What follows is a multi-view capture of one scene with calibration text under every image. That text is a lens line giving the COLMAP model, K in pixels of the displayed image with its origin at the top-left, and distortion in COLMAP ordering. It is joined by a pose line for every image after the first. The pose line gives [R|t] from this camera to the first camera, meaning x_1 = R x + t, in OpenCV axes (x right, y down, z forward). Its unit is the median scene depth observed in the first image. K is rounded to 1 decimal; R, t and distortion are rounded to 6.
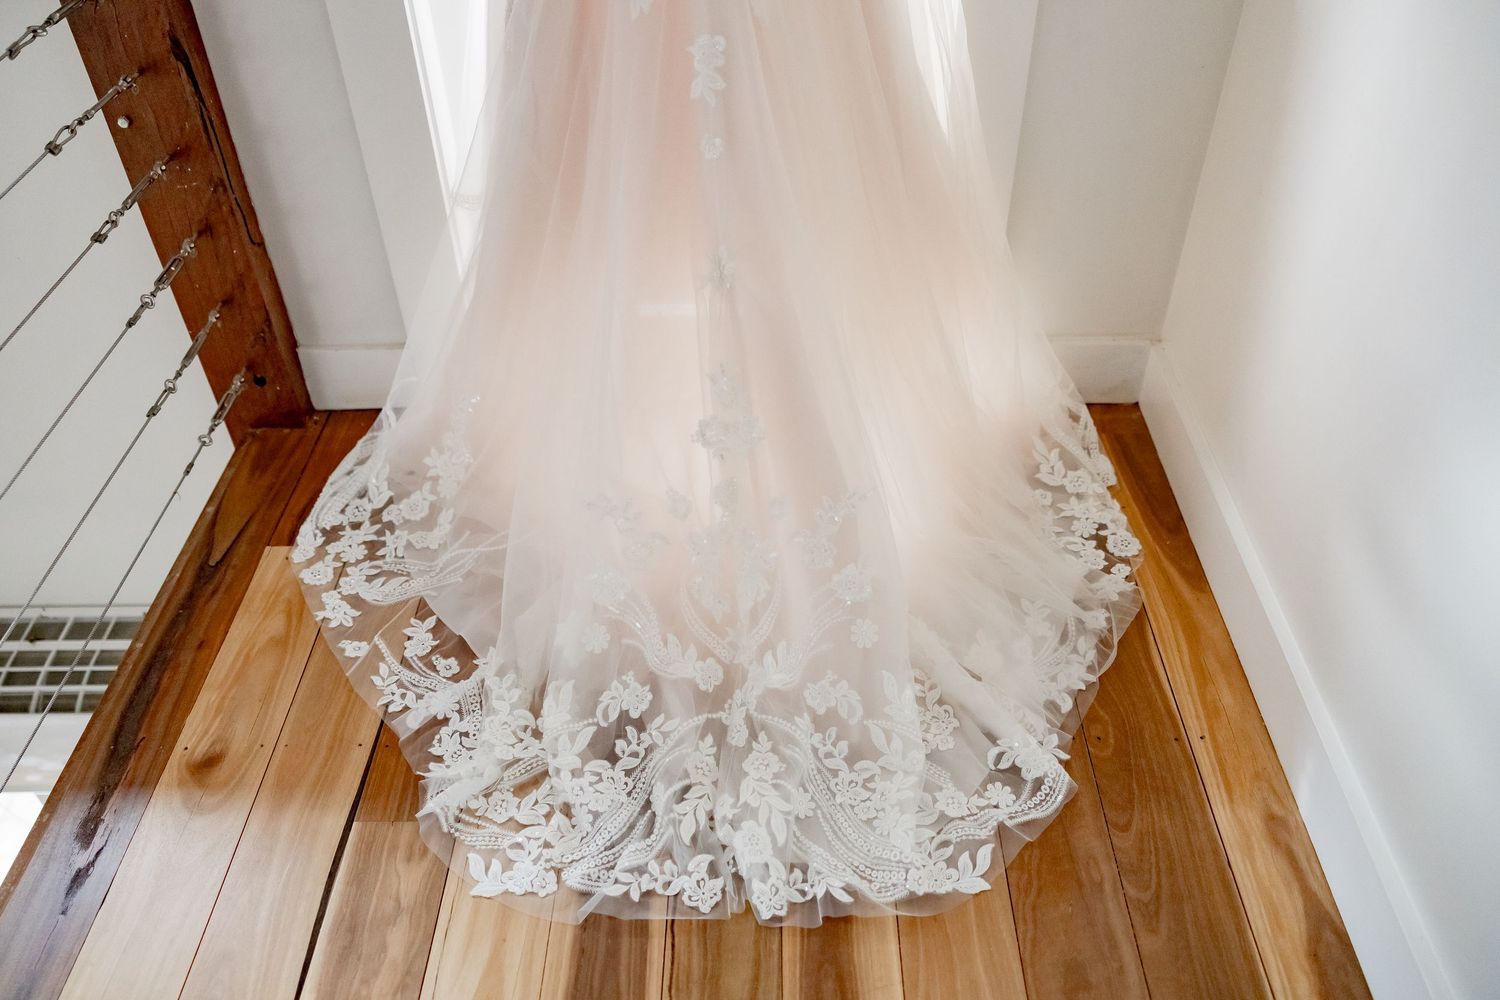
lens RADIAL K [[1237.5, 0, 750.0], [0, 1237.5, 500.0], [0, 0, 1]] dist [0.003672, 0.003788]
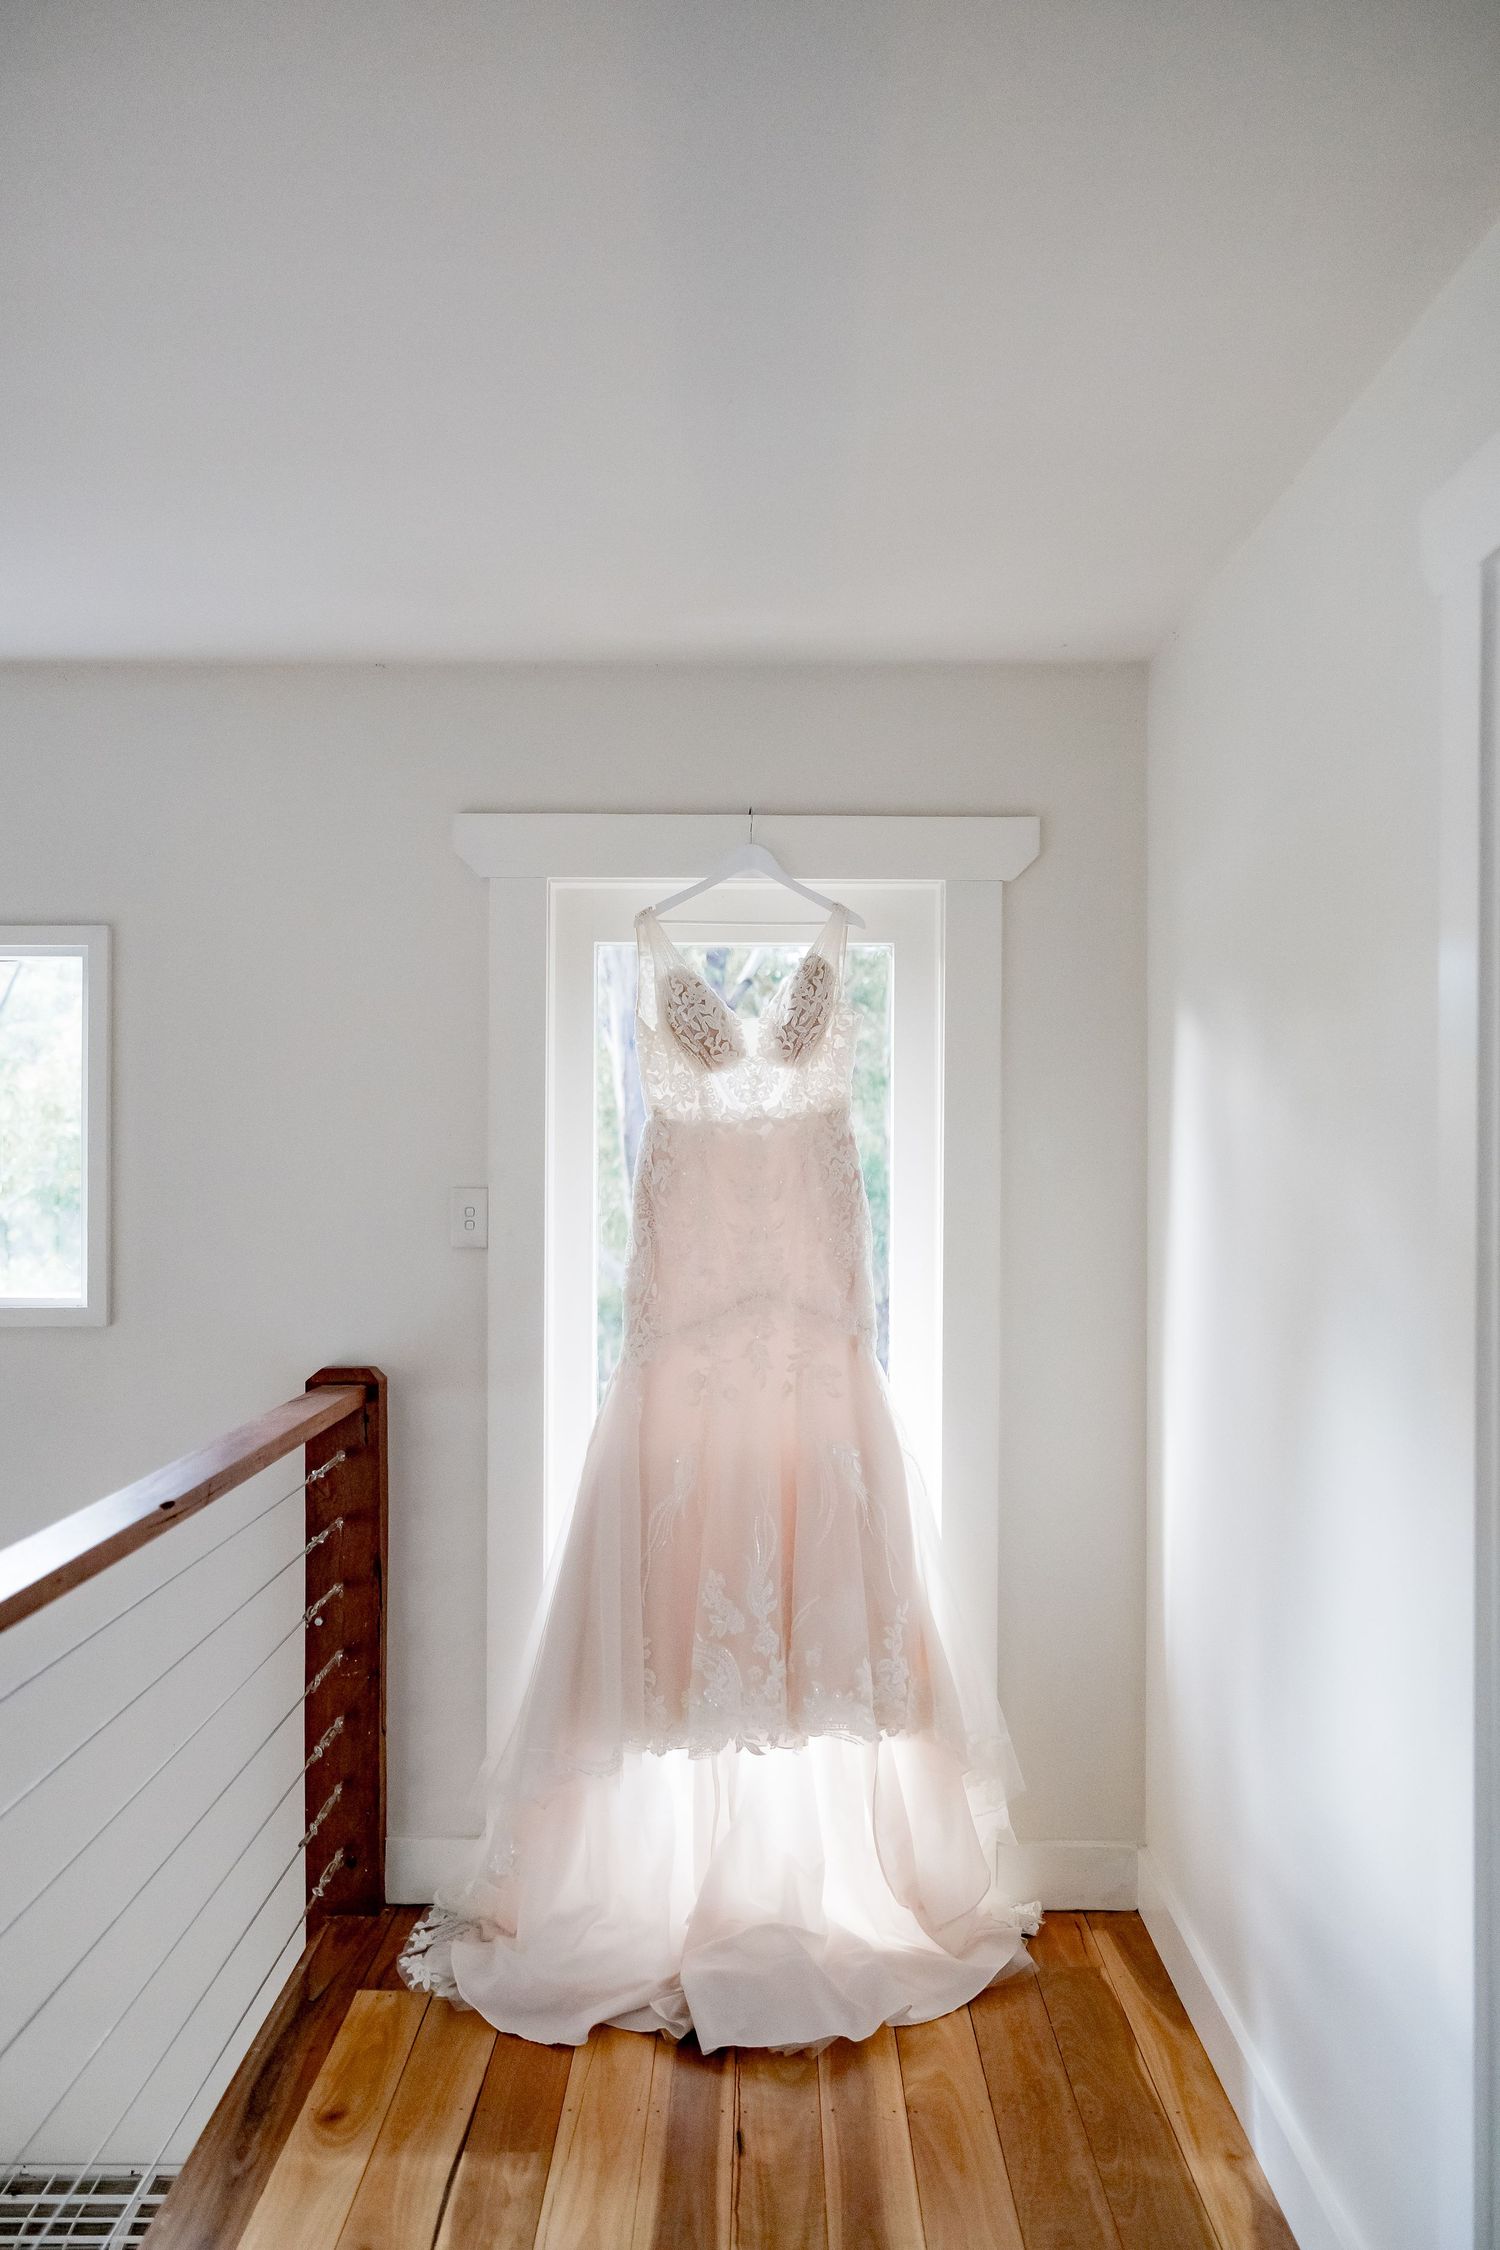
lens RADIAL K [[1856.2, 0, 750.0], [0, 1856.2, 1125.0], [0, 0, 1]] dist [0.003672, 0.003788]
pose [[0.999718, 0.023747, 0.000745, -0.065576], [-0.017628, 0.762401, -0.646865, 0.618240], [-0.015929, 0.646669, 0.762604, -0.940679]]
